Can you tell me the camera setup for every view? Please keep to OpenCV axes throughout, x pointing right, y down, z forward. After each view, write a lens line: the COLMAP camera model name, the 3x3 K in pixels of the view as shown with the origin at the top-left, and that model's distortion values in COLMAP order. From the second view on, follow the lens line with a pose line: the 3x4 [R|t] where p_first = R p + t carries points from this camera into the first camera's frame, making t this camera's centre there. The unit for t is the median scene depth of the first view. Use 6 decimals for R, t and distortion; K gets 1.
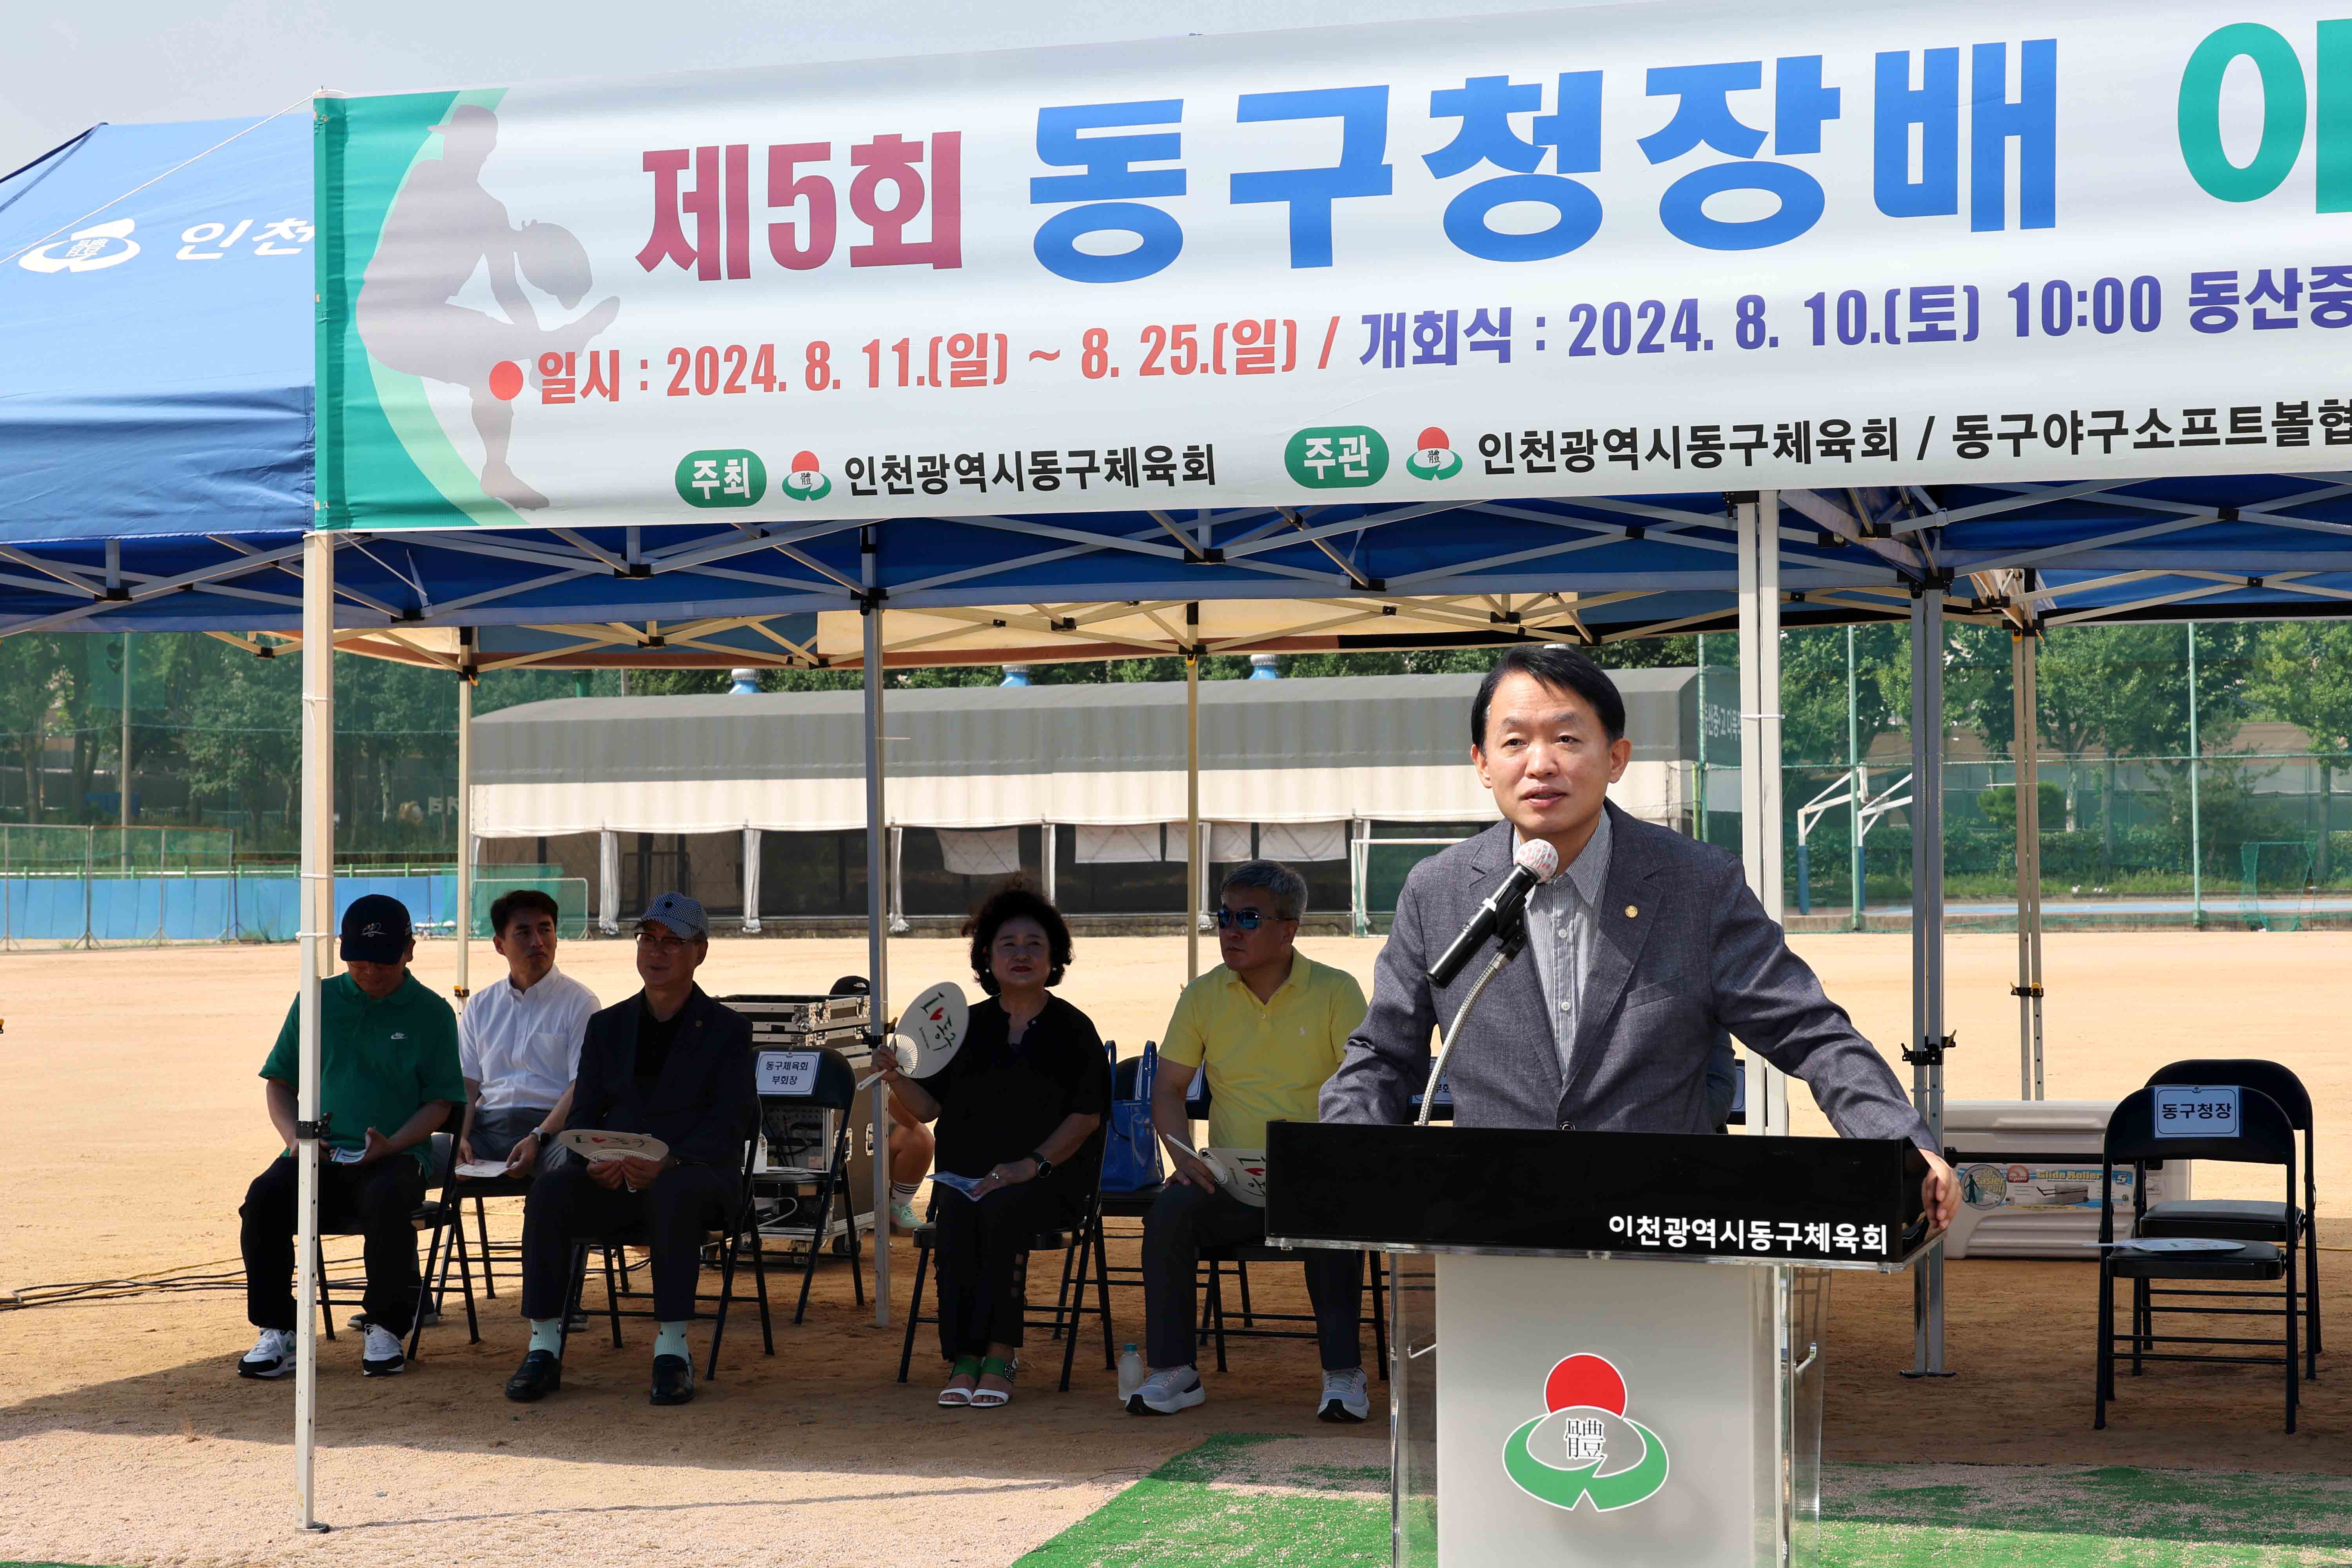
lens RADIAL K [[3535.3, 0, 1254.7], [0, 3535.3, 843.9], [0, 0, 1]] dist [0.004949, -0.146290]
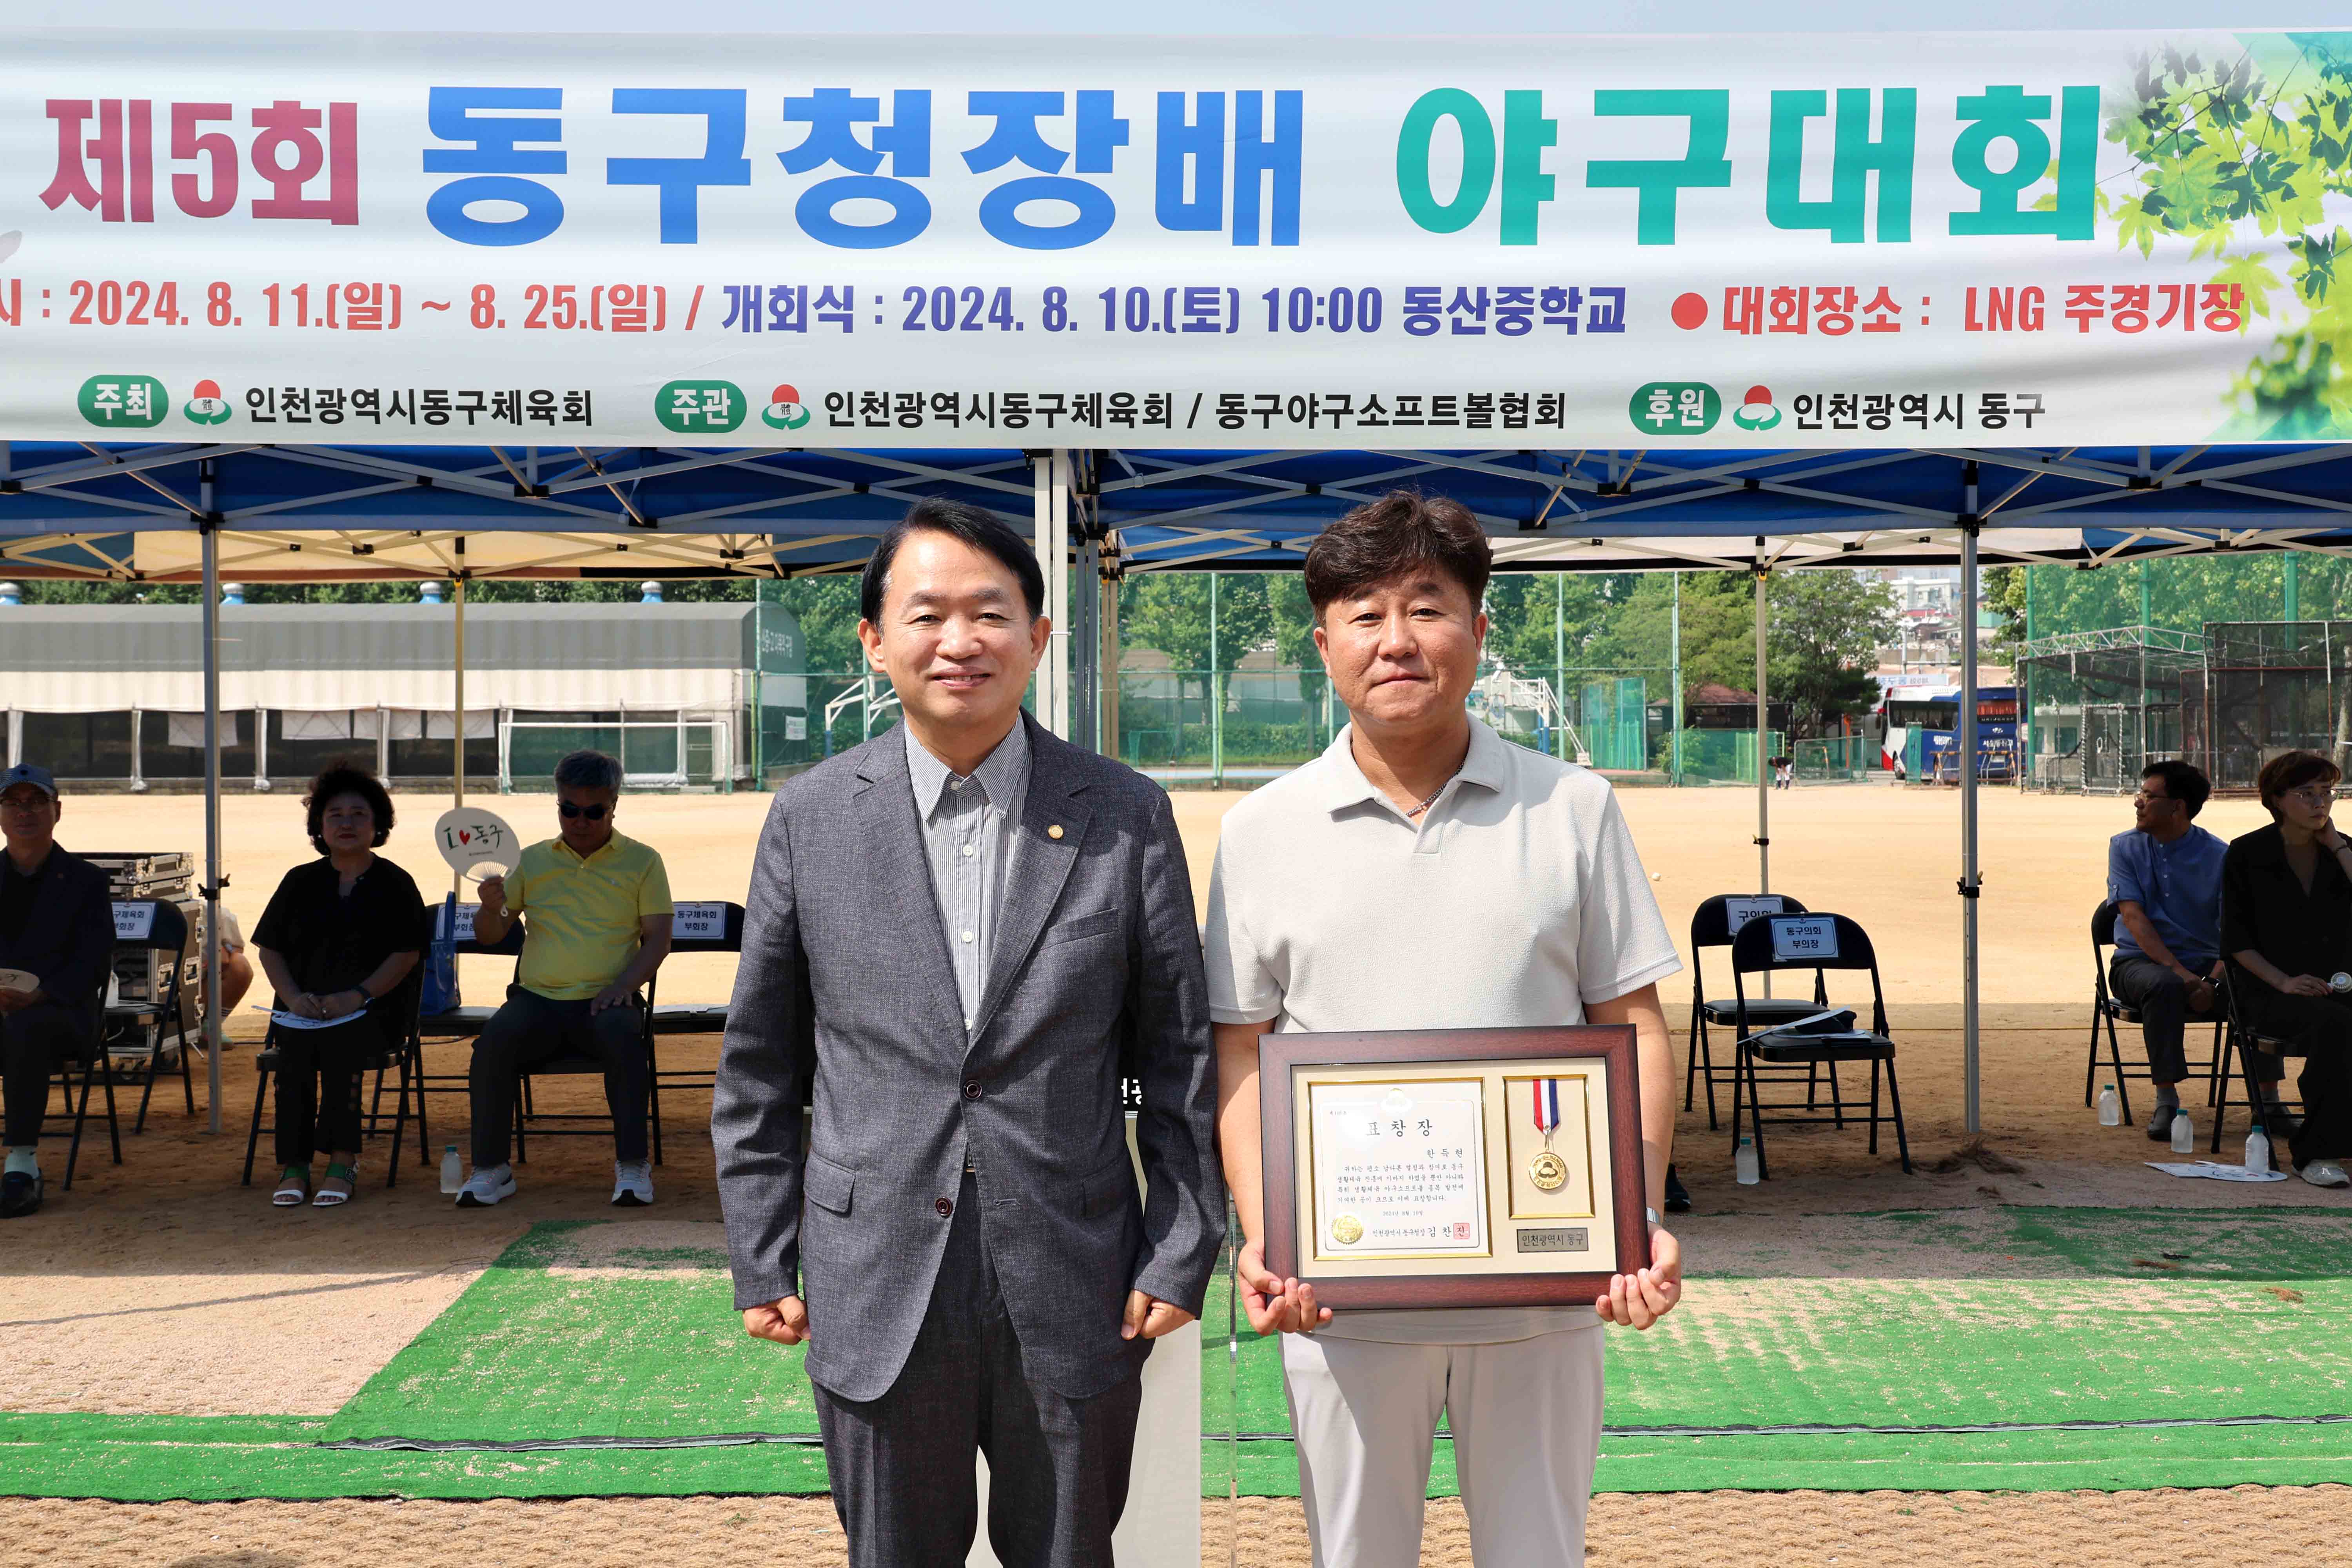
lens RADIAL K [[2477.9, 0, 1165.3], [0, 2477.9, 772.0], [0, 0, 1]] dist [0.046428, -0.063974]
pose [[0.957132, 0.002209, 0.289642, -0.067311], [-0.007293, 0.999838, 0.016476, -0.002237], [-0.289559, -0.017882, 0.956993, 0.158606]]
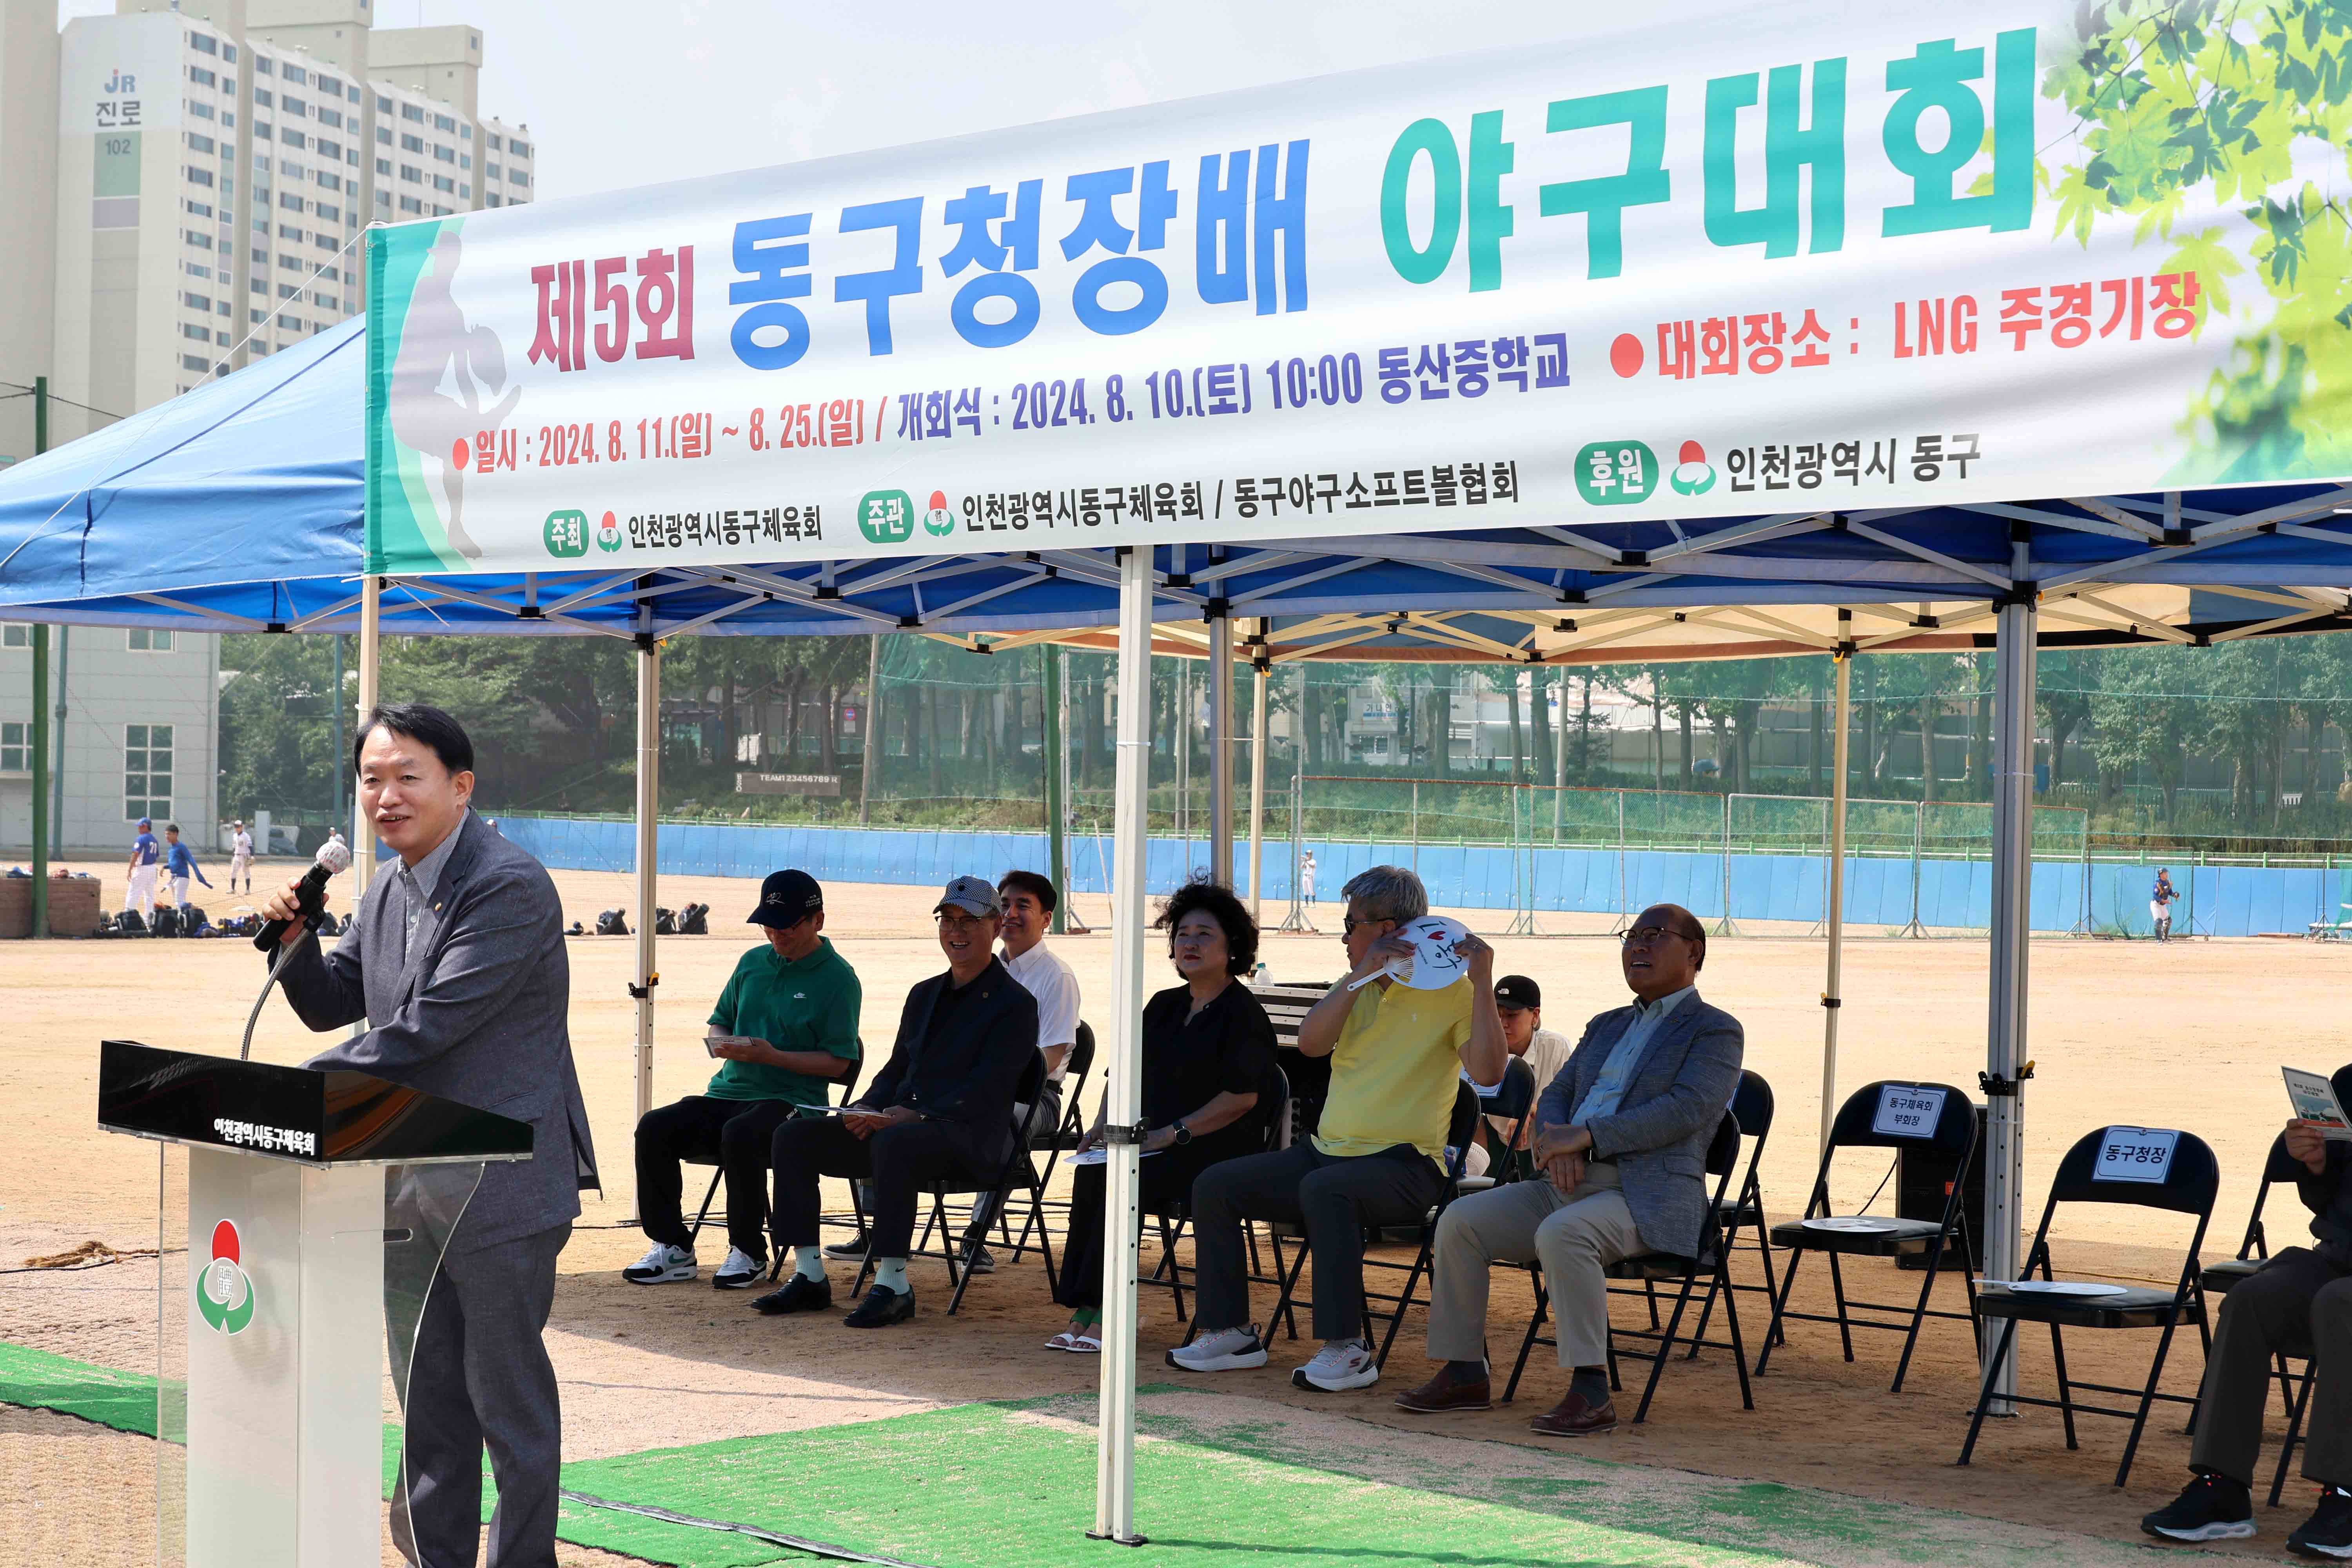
lens RADIAL K [[4060.7, 0, 1176.0], [0, 4060.7, 784.0], [0, 0, 1]] dist [-0.065252, 0.023325]
pose [[0.865585, 0.020691, -0.500335, 0.777408], [-0.025715, 0.999664, -0.003148, -0.018821], [0.500102, 0.015591, 0.865826, -0.115691]]
